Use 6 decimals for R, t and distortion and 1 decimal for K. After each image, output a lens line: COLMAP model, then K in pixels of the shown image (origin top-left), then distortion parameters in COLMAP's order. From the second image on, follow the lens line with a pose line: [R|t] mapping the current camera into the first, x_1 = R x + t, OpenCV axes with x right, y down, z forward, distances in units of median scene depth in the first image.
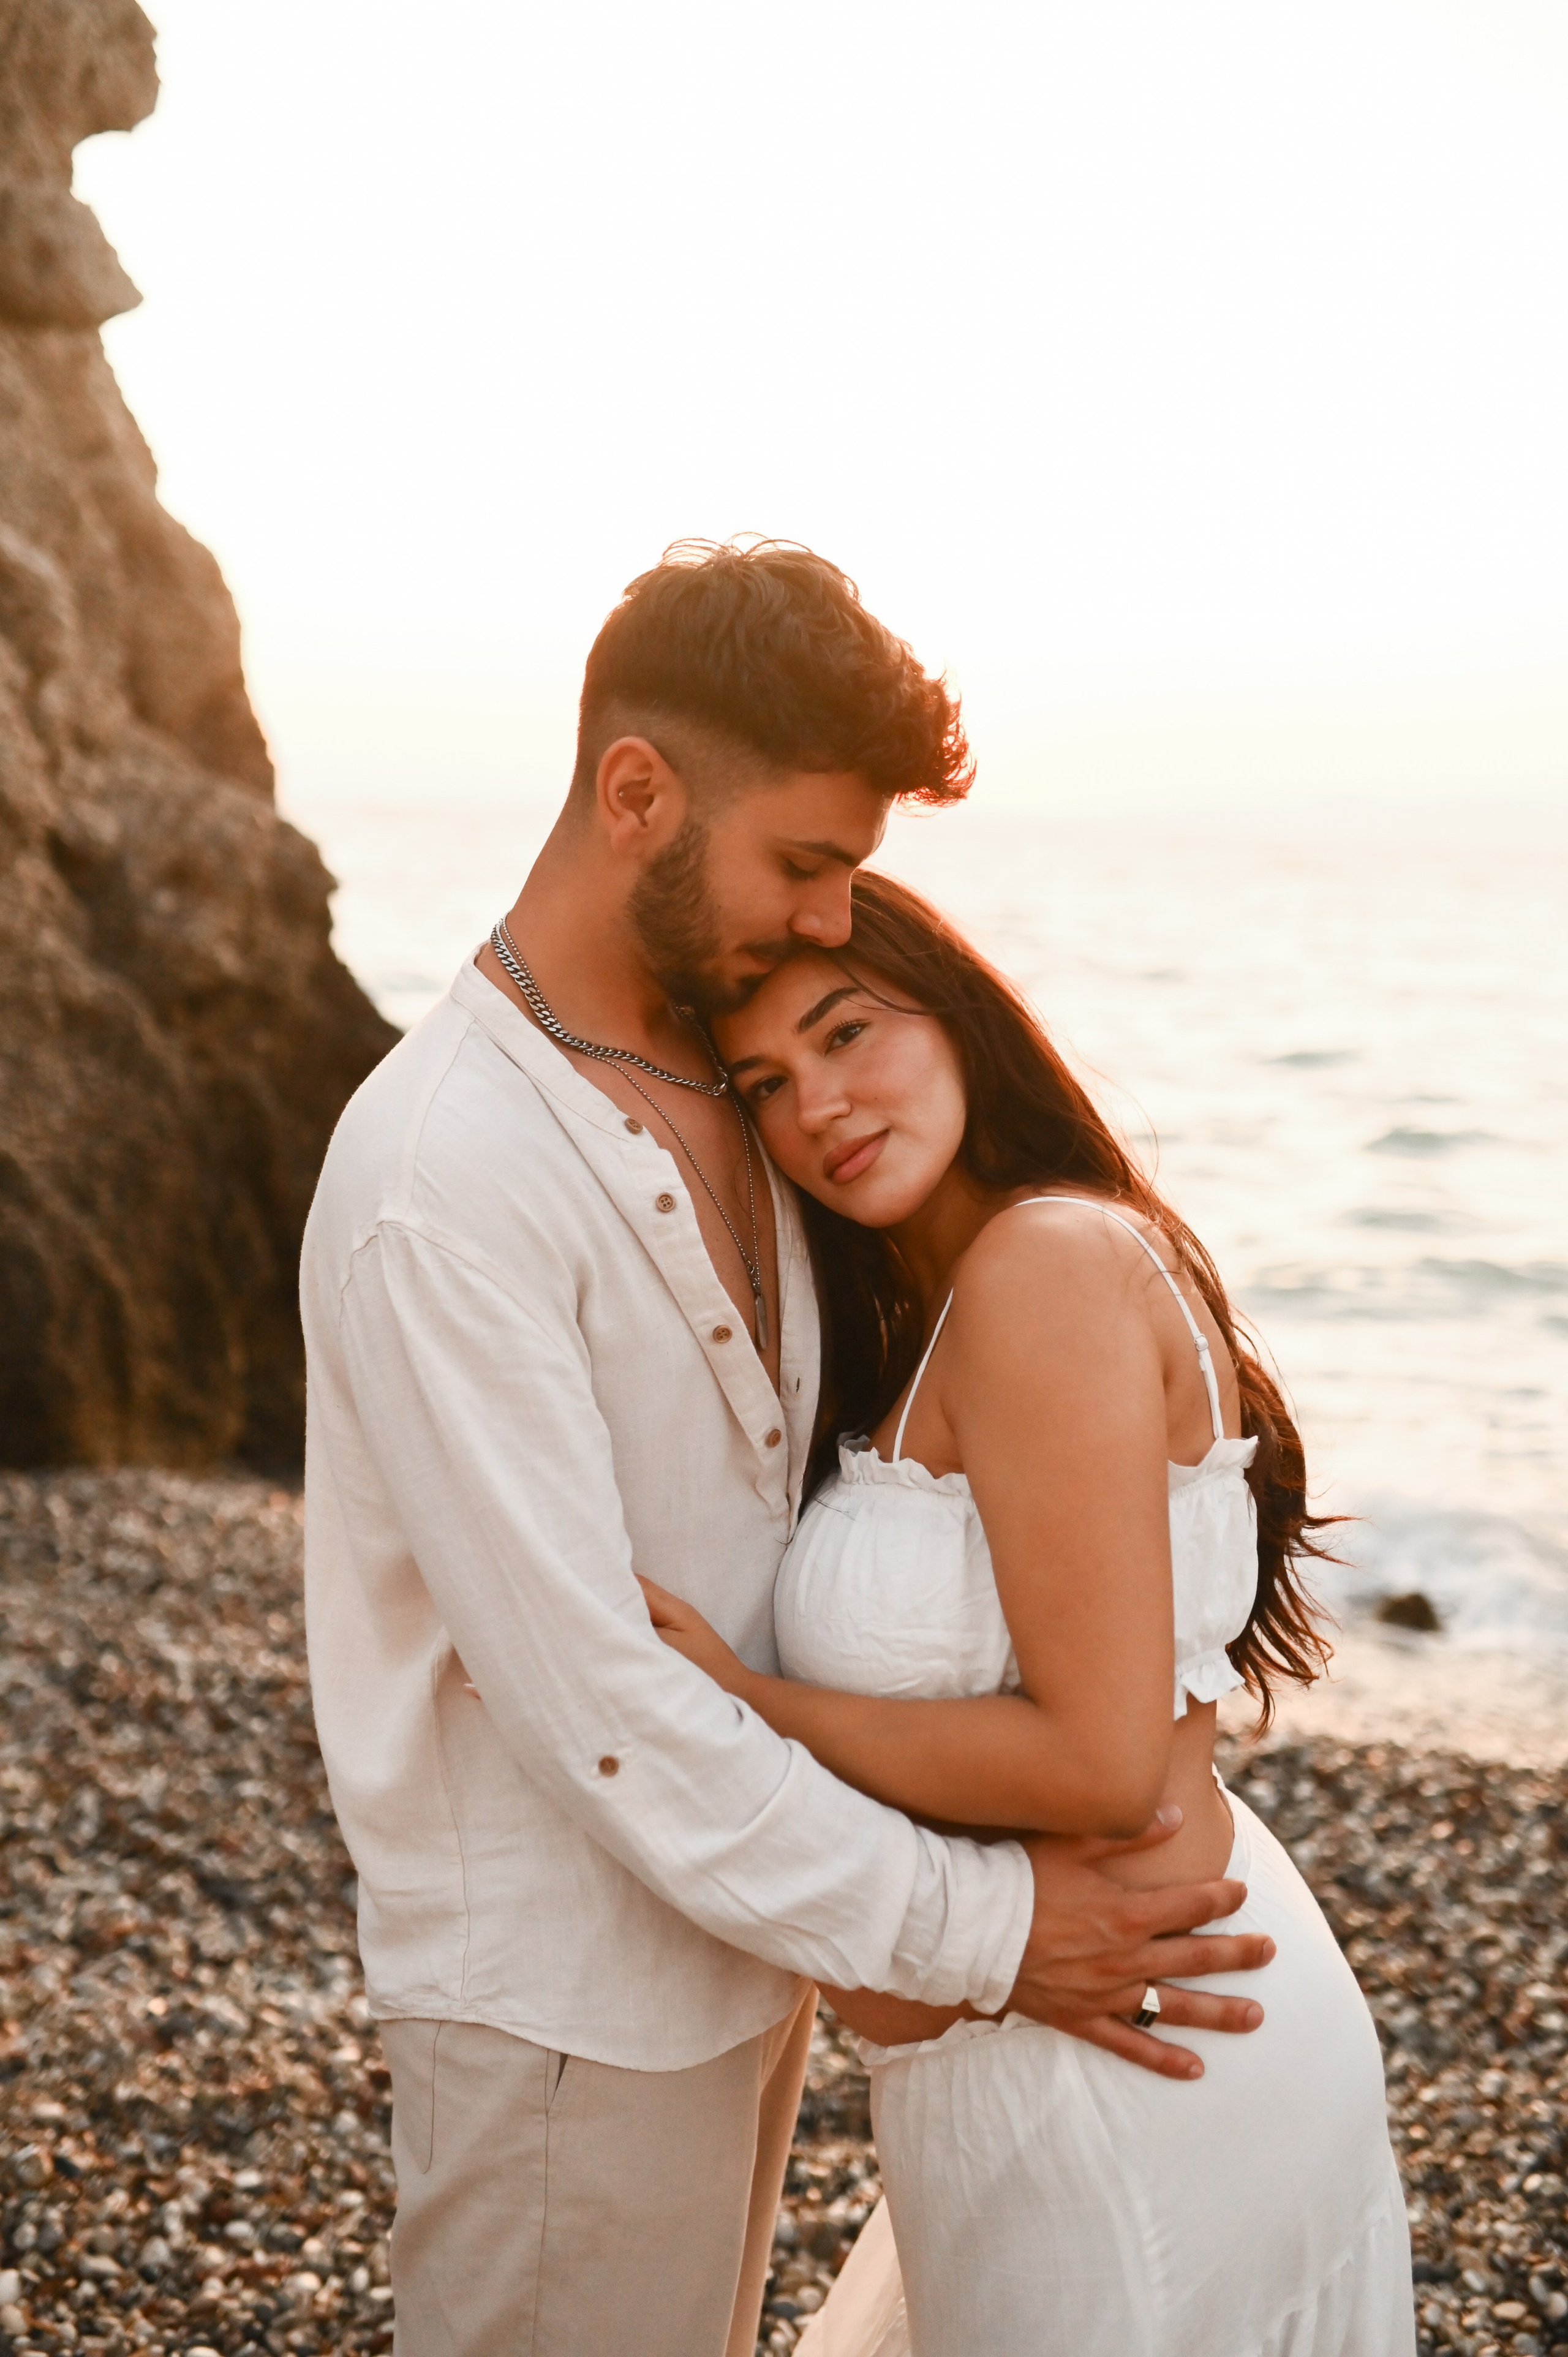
lens RADIAL K [[2219.3, 0, 784.0], [0, 2219.3, 1178.5], [0, 0, 1]] dist [-0.084920, 0.130252]
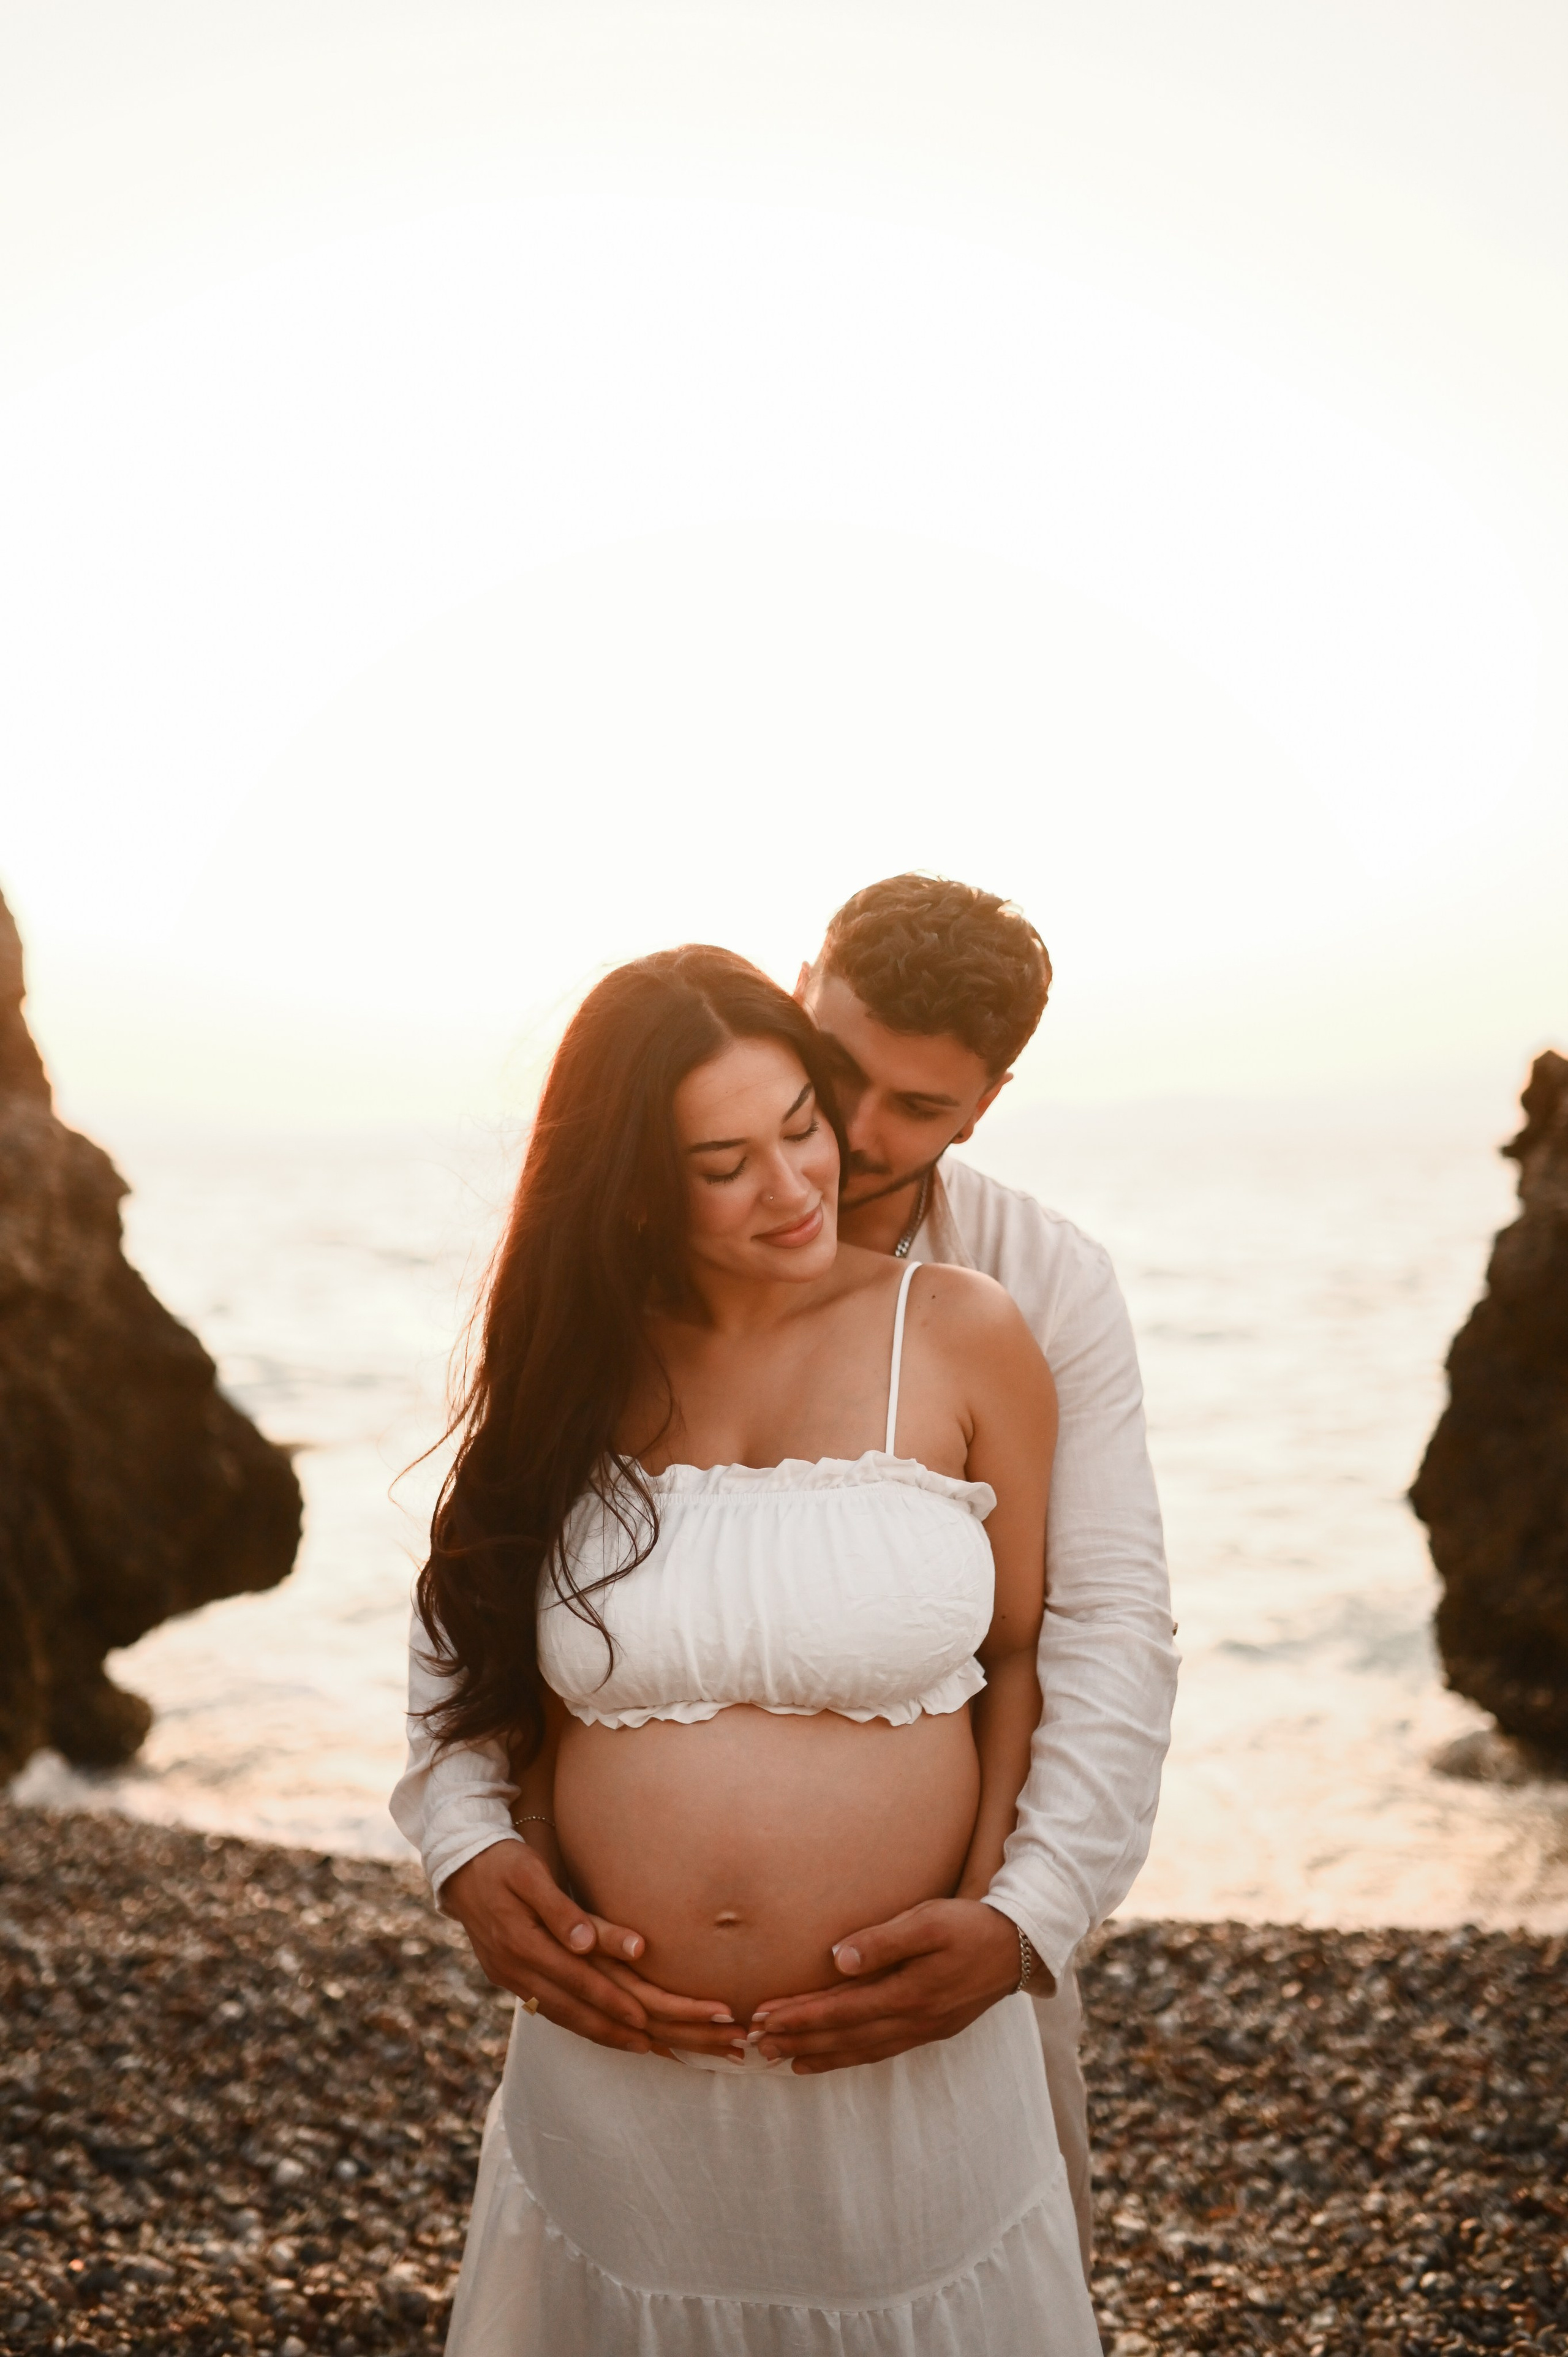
lens RADIAL K [[2219.3, 0, 784.0], [0, 2219.3, 1178.5], [0, 0, 1]] dist [-0.084920, 0.130252]
pose [[0.990456, -0.051669, 0.127776, -0.057267], [0.069516, 0.987790, -0.139419, 0.043093], [-0.119012, 0.146971, 0.981955, -0.064267]]
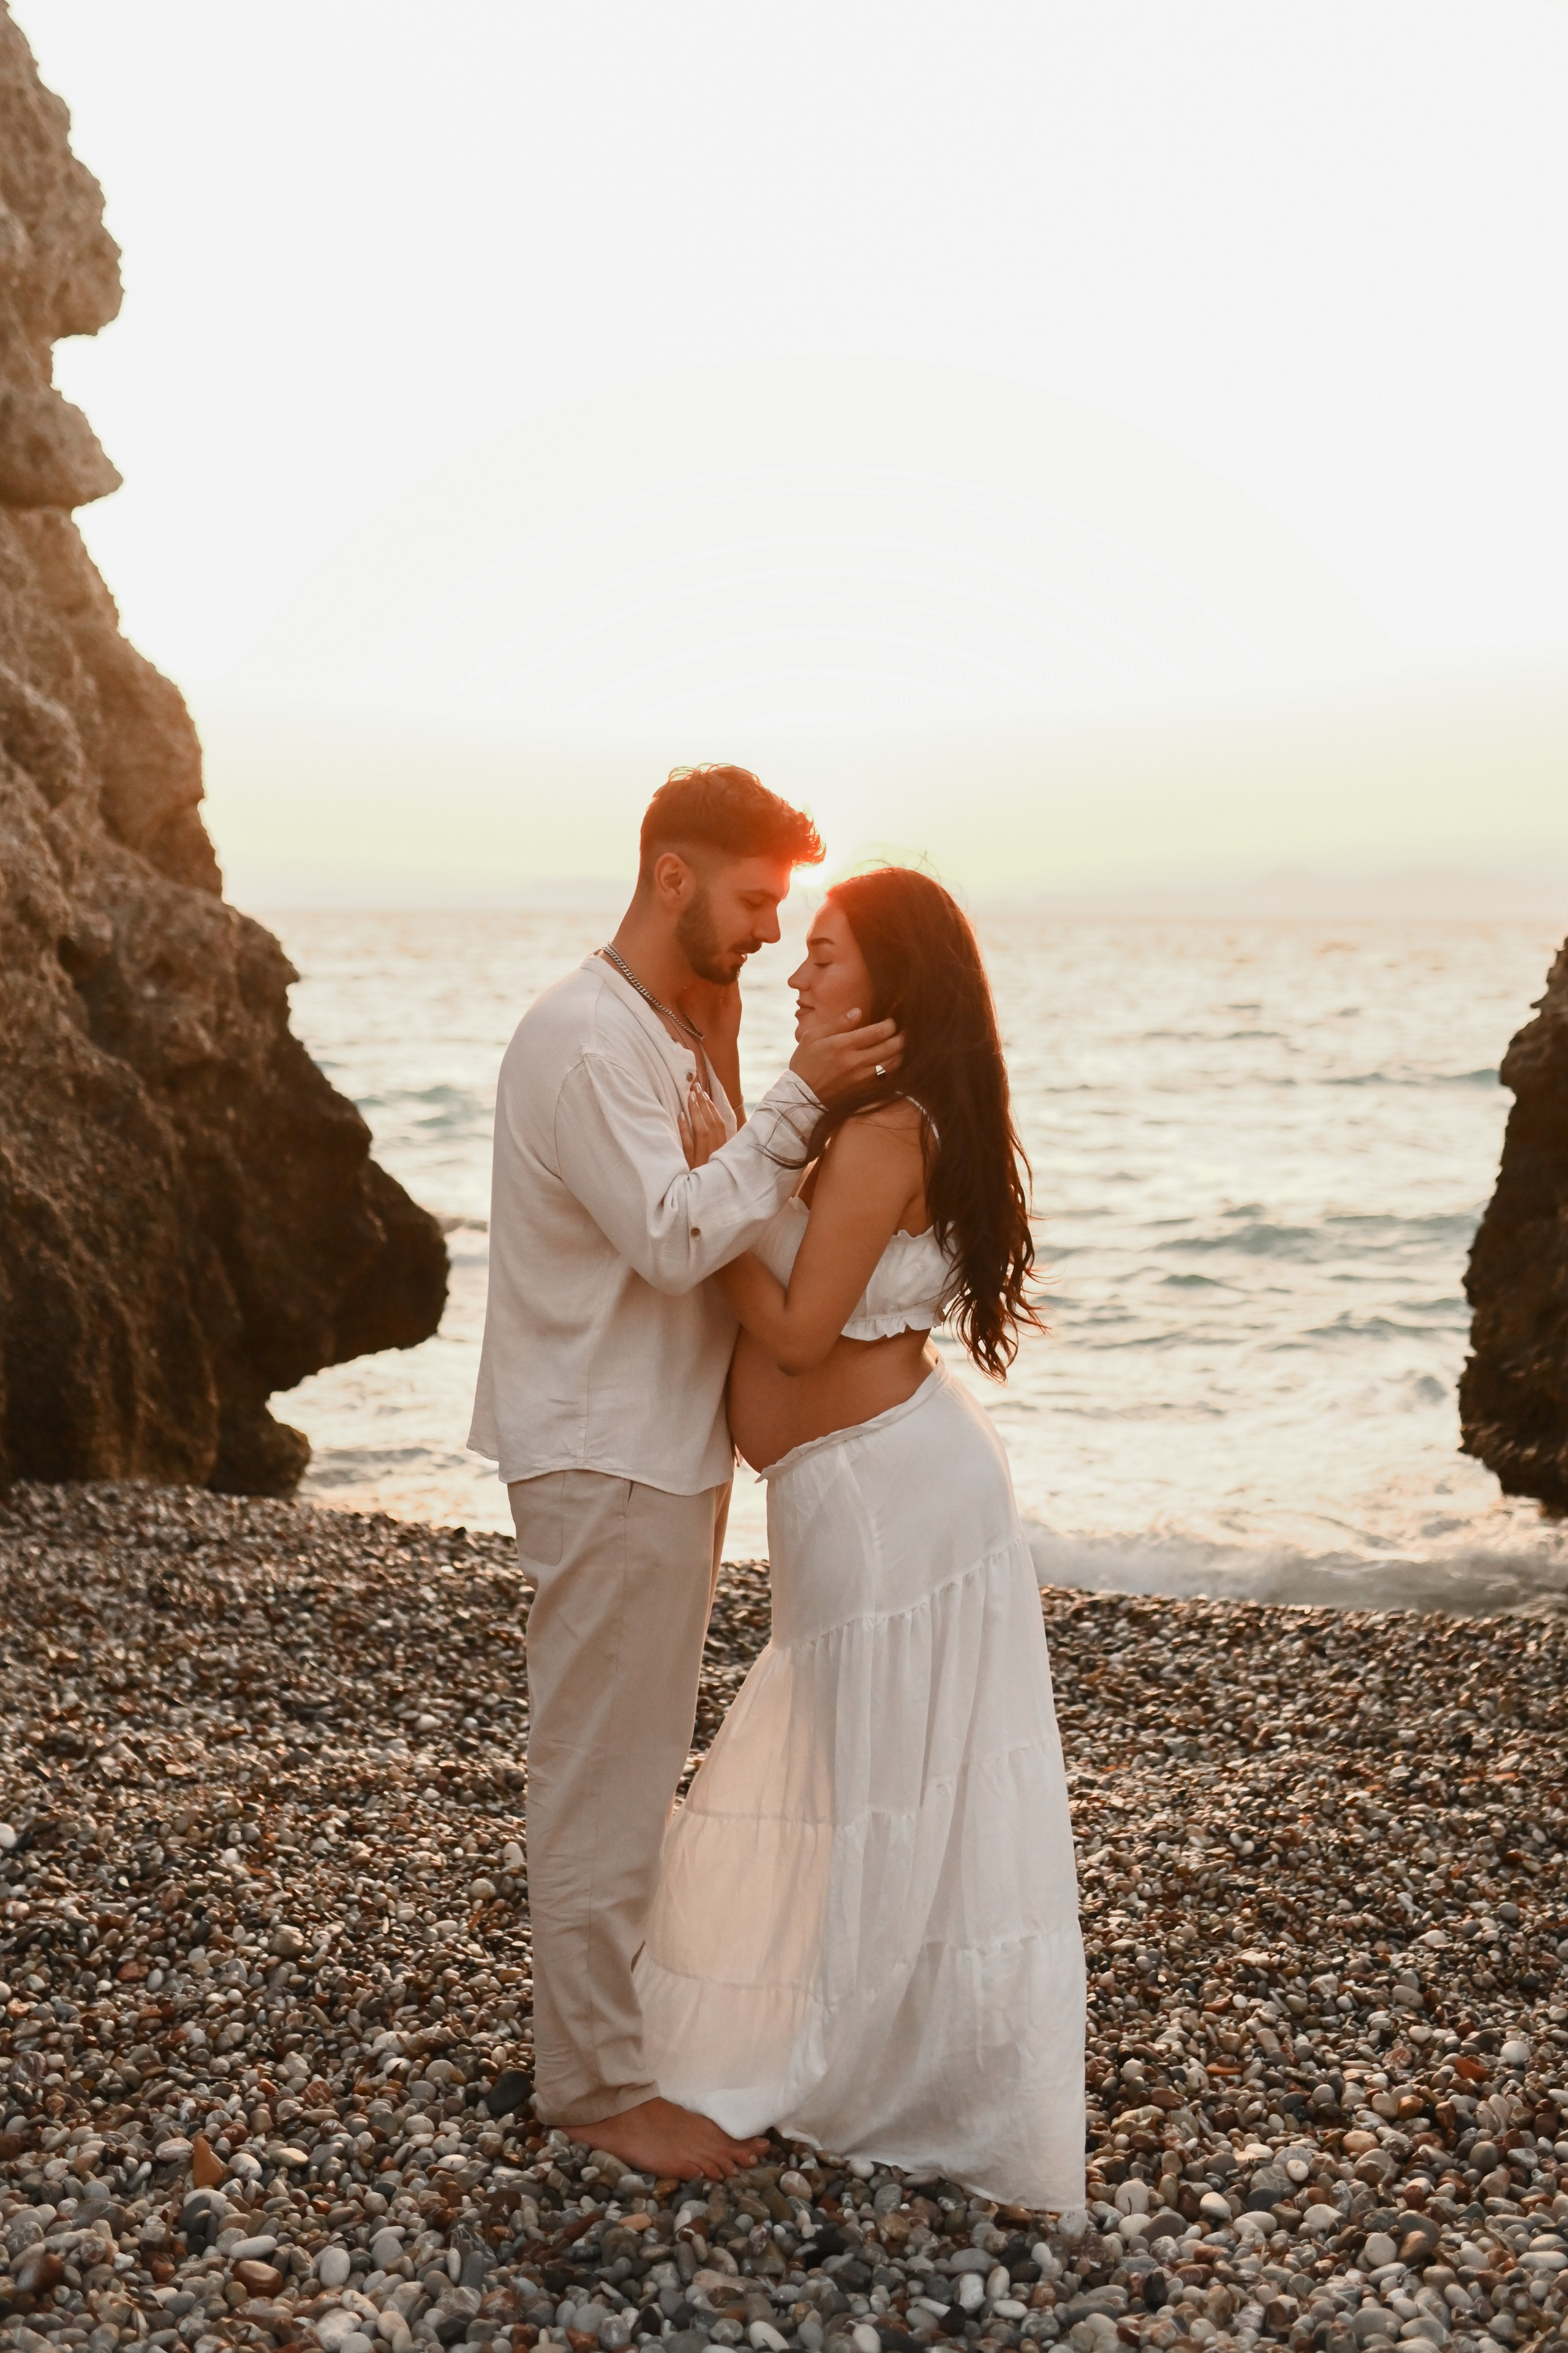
lens RADIAL K [[2525.0, 0, 841.5], [0, 2525.0, 1058.1], [0, 0, 1]] dist [-0.094686, 0.157911]
pose [[0.997133, -0.036593, 0.066227, -0.015074], [0.043149, 0.994007, -0.100443, 0.092421], [-0.062155, 0.103013, 0.992736, -0.526247]]
